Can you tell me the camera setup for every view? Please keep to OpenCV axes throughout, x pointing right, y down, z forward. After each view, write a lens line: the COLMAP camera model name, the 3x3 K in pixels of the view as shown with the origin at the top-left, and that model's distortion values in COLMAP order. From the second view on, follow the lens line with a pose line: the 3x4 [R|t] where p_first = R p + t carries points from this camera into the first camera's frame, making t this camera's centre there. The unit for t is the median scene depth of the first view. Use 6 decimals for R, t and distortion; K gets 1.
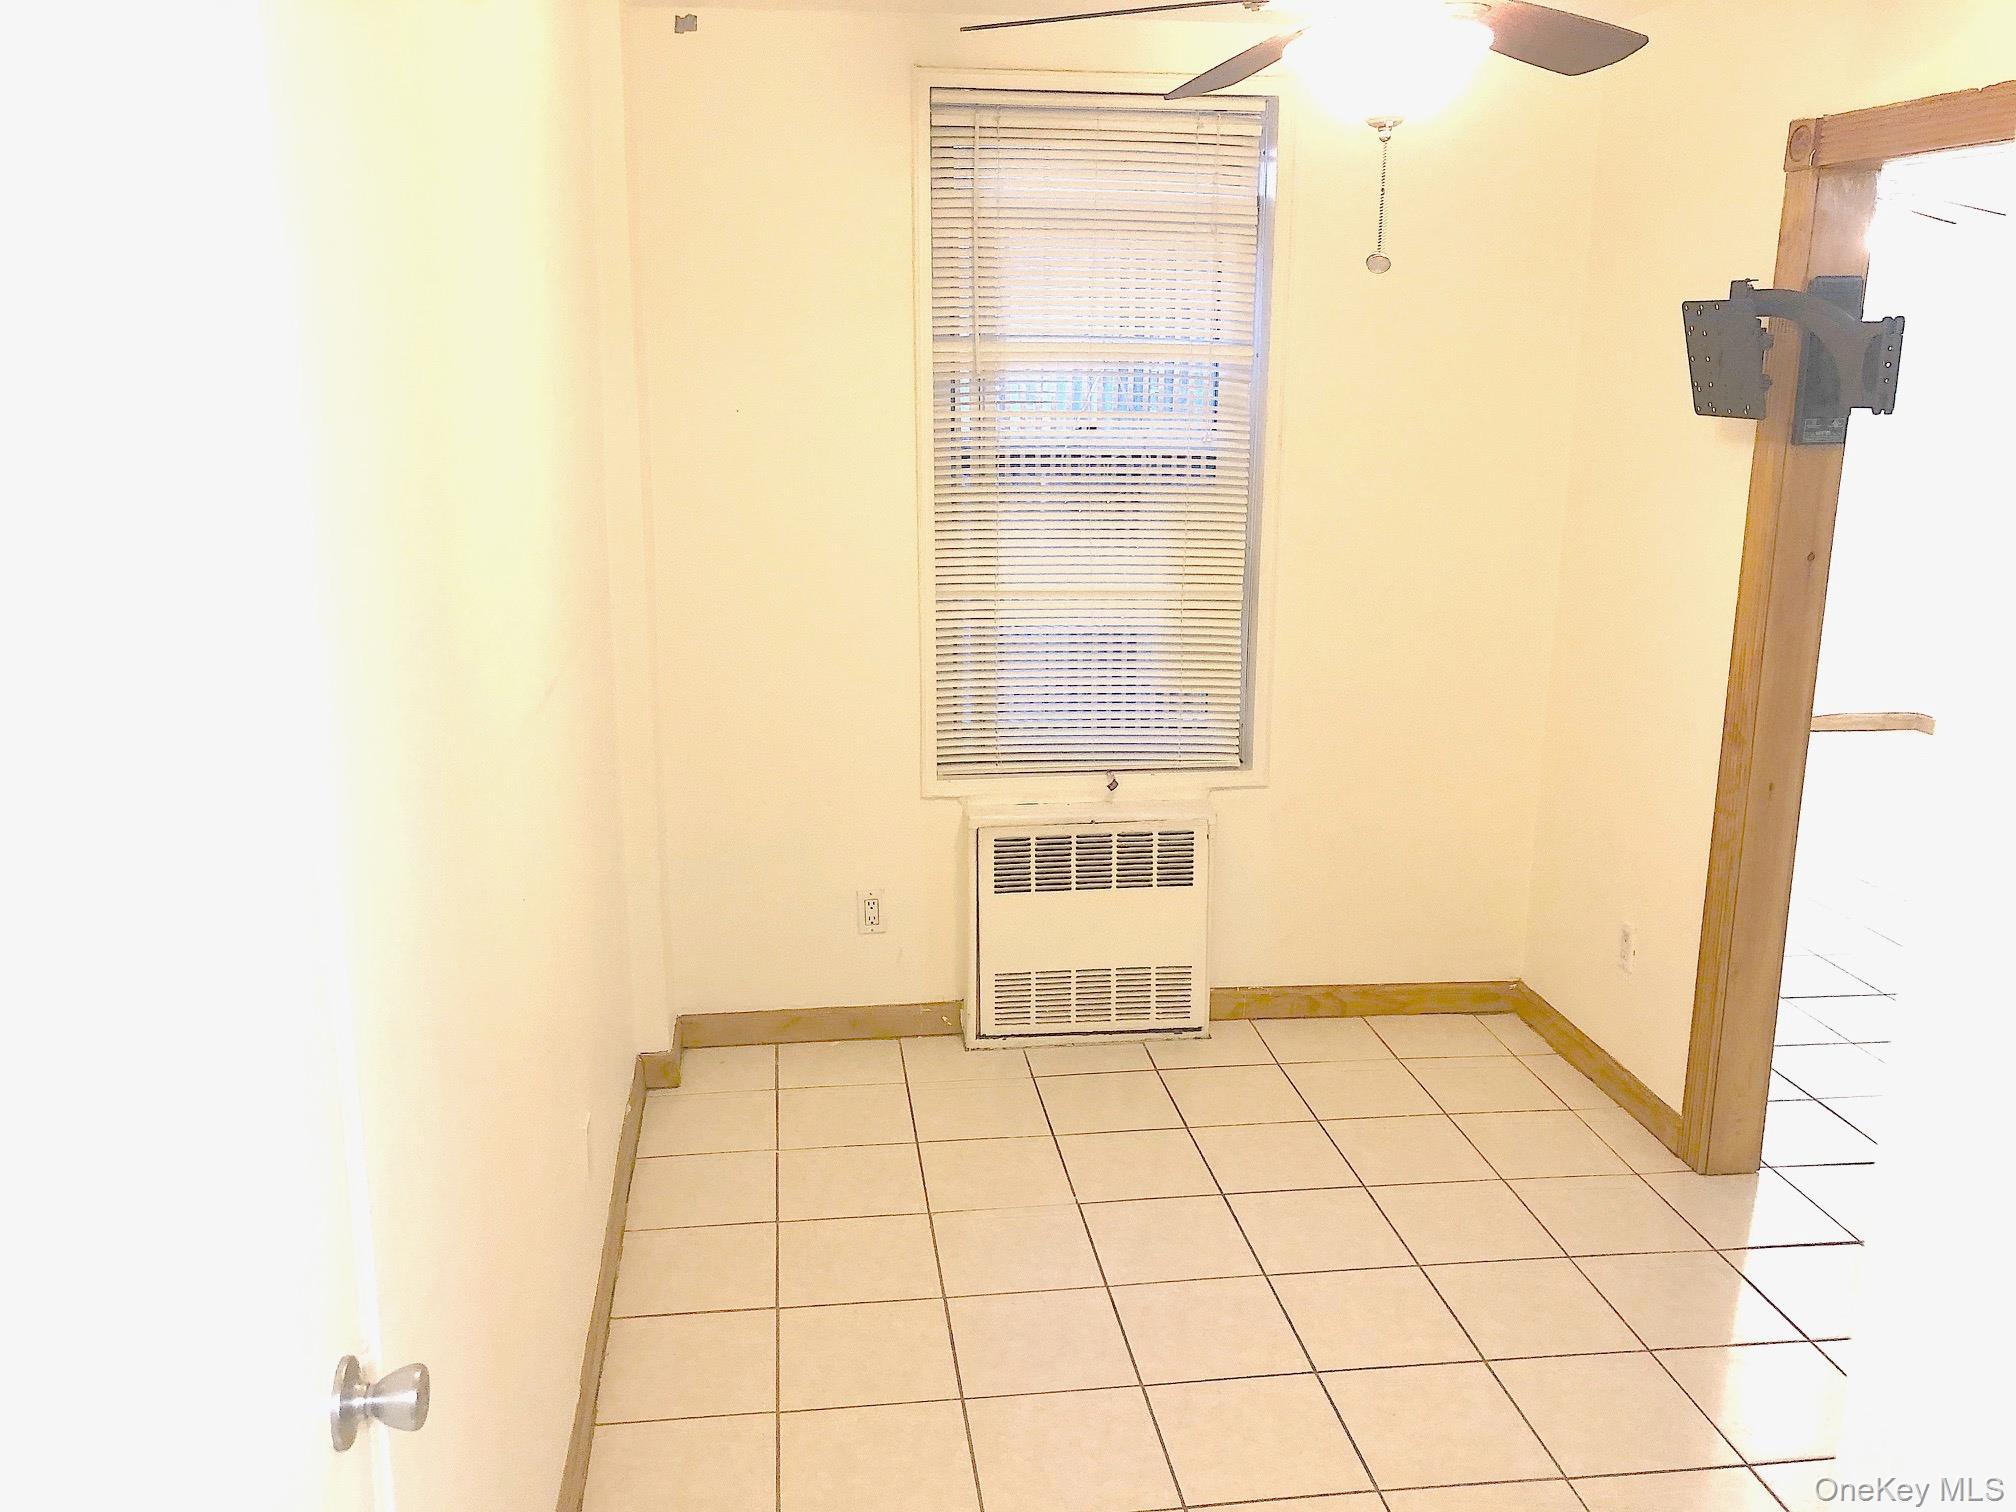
lens RADIAL K [[1665.4, 0, 1002.6], [0, 1665.4, 747.9], [0, 0, 1]] dist [0.035873, -0.038867]
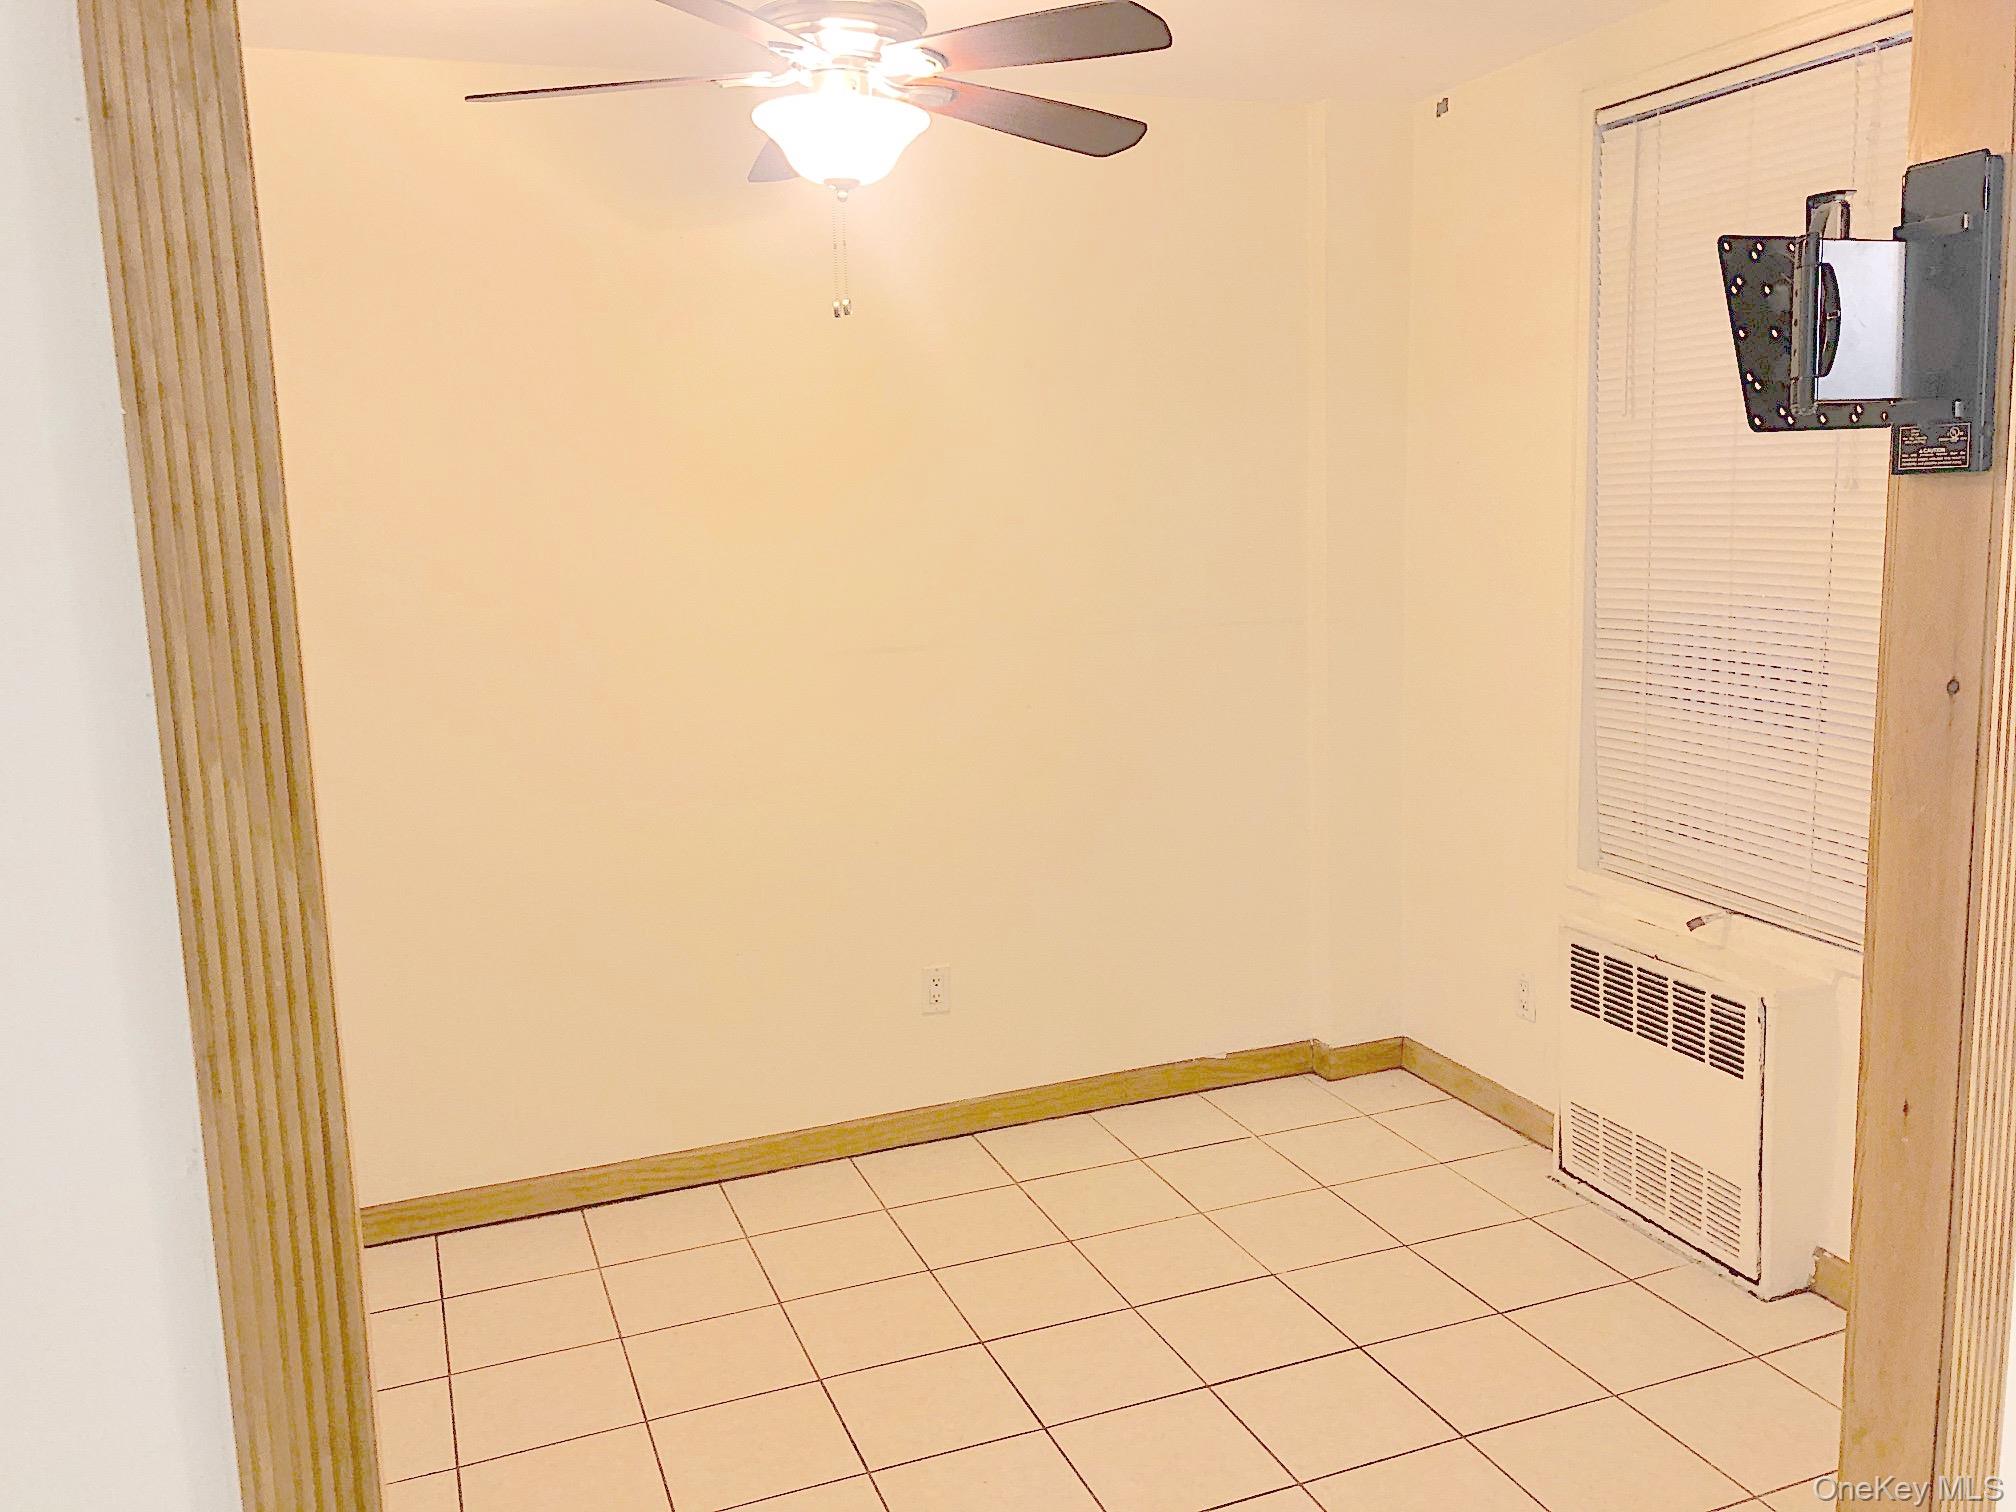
lens RADIAL K [[1665.4, 0, 1017.8], [0, 1665.4, 745.9], [0, 0, 1]] dist [0.035873, -0.038867]
pose [[0.239376, 0.140324, -0.960733, 0.745511], [-0.198275, 0.975714, 0.093109, -0.069923], [0.950466, 0.168201, 0.261386, 0.471757]]
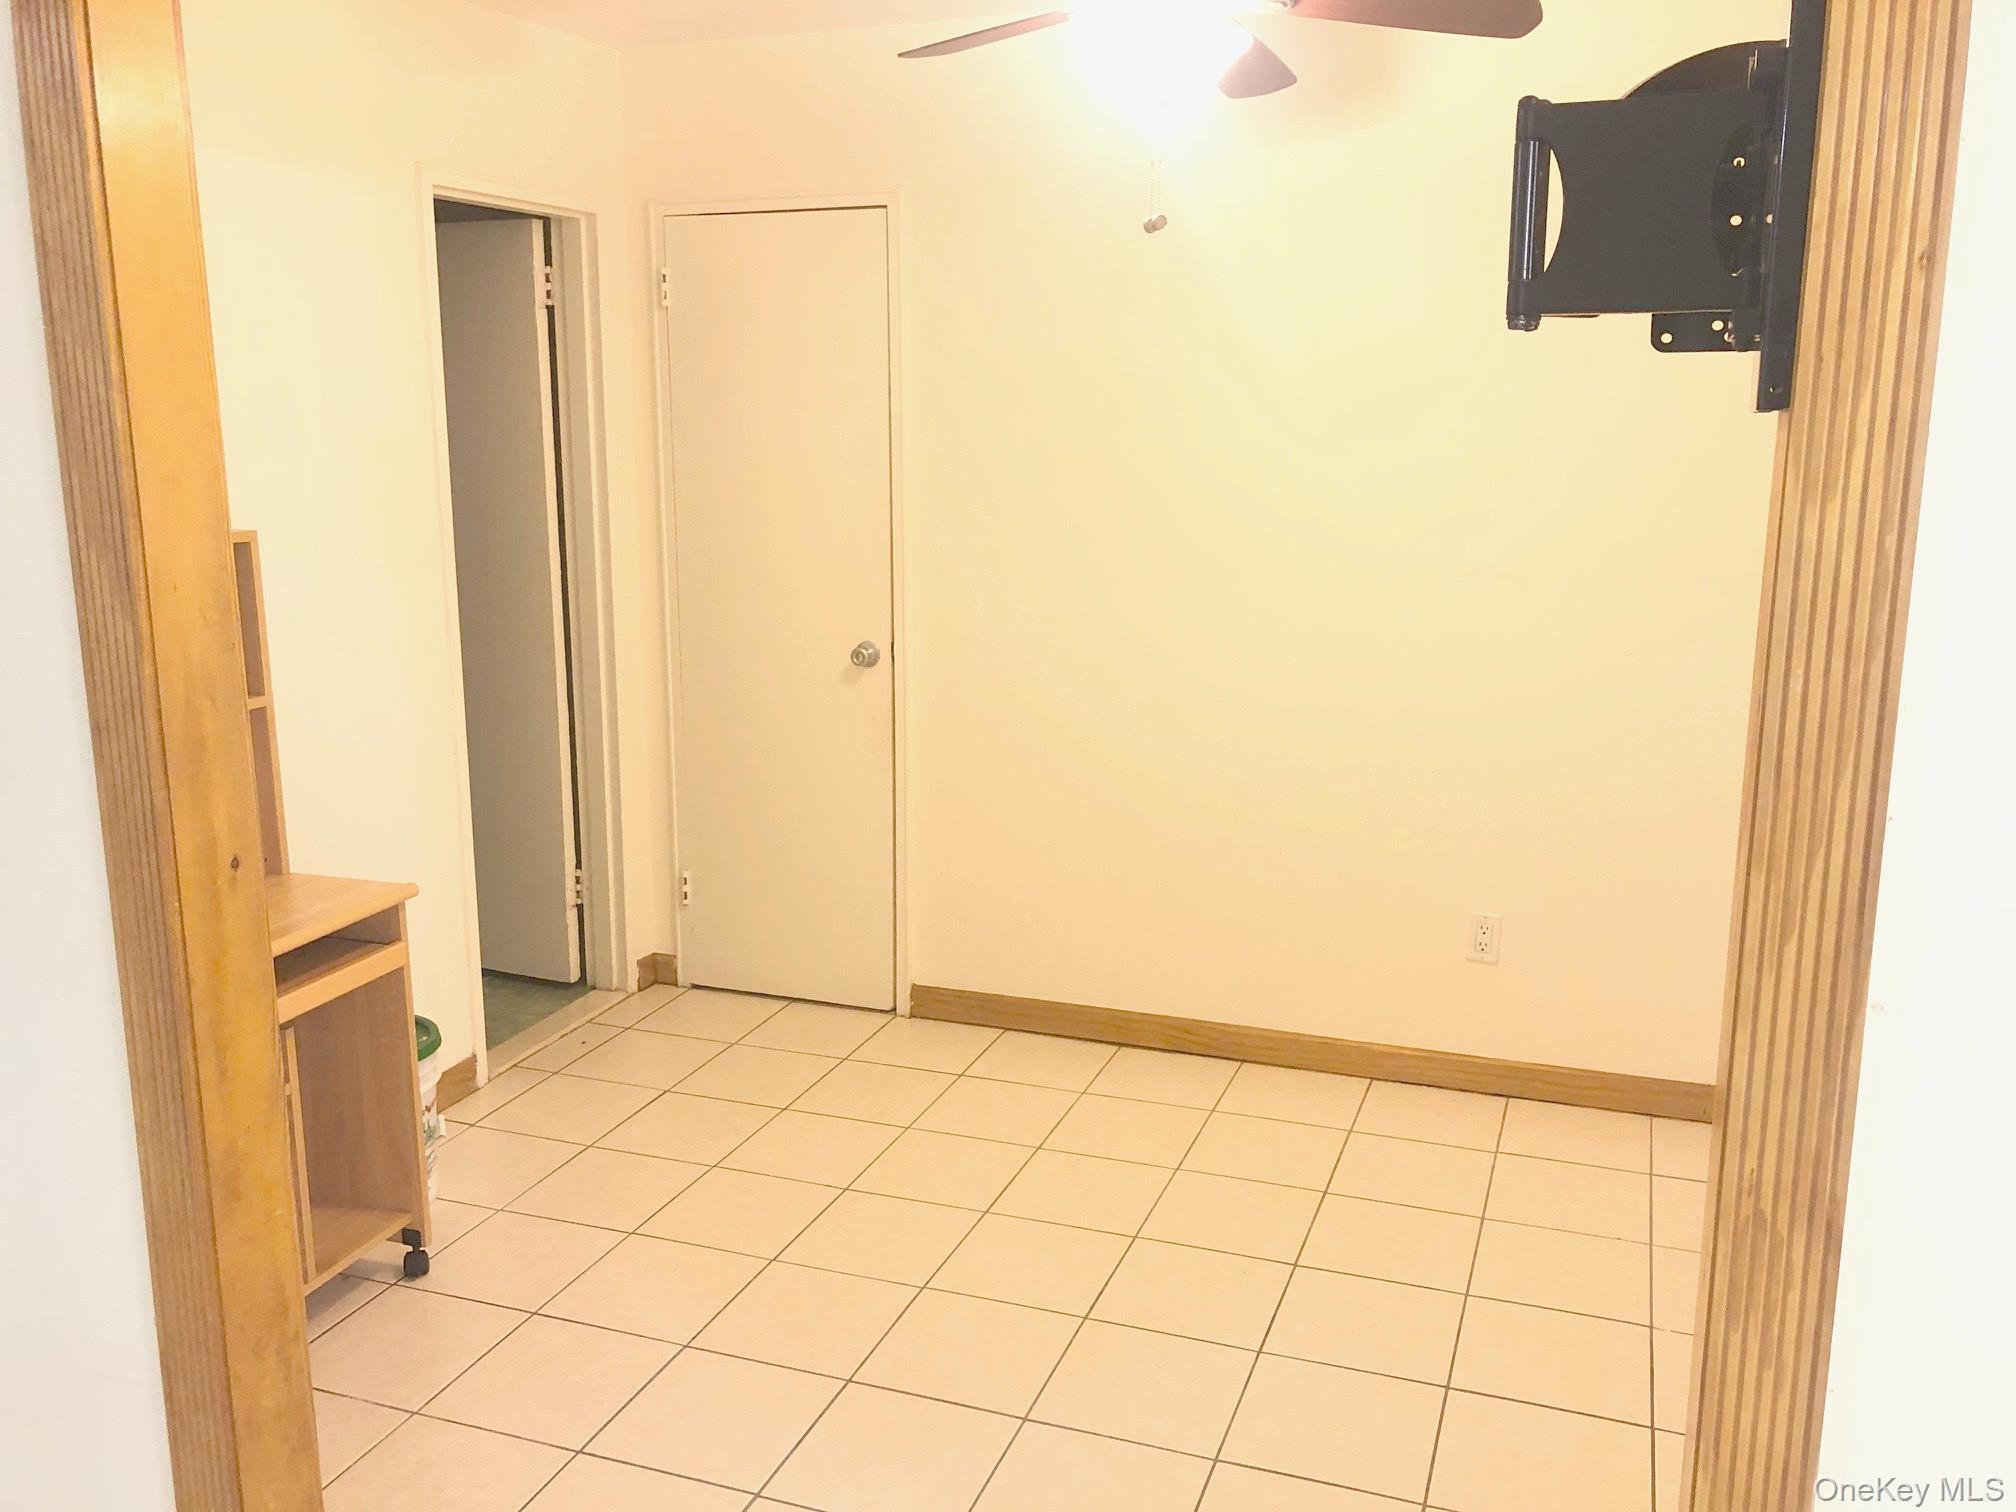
lens RADIAL K [[1665.4, 0, 1011.4], [0, 1665.4, 747.6], [0, 0, 1]] dist [0.035873, -0.038867]
pose [[-0.469624, 0.168650, -0.866609, 0.730357], [-0.211897, 0.931363, 0.296080, -0.147936], [0.857061, 0.322678, -0.401654, 0.815994]]
